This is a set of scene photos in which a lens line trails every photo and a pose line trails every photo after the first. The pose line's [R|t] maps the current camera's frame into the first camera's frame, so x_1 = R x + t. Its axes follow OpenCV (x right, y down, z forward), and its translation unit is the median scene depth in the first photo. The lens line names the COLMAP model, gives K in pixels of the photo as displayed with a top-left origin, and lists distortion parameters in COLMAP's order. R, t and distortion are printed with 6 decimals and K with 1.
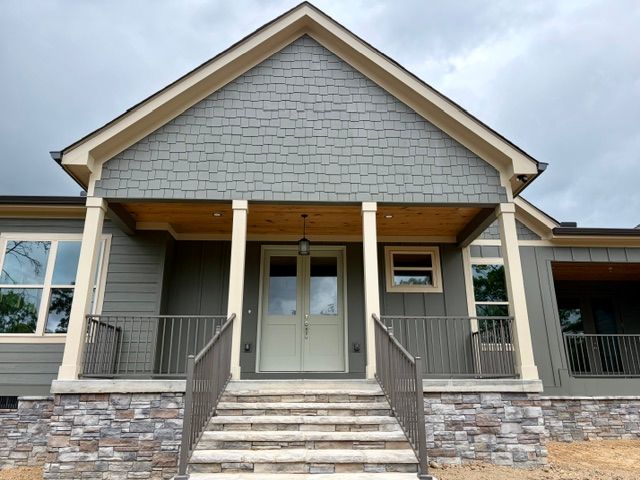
lens RADIAL K [[492.5, 0, 320.0], [0, 492.5, 240.0], [0, 0, 1]] dist [-0.002750, -0.002247]
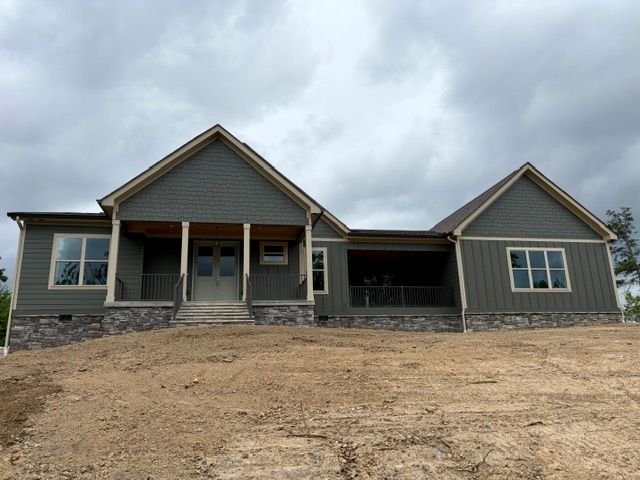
lens RADIAL K [[488.8, 0, 343.6], [0, 488.8, 243.2], [0, 0, 1]] dist [-0.012771, -0.011168]
pose [[0.978529, 0.011913, 0.205767, 0.075544], [-0.023857, 0.998165, 0.055663, -0.122219], [-0.204726, -0.059377, 0.977017, -1.229640]]
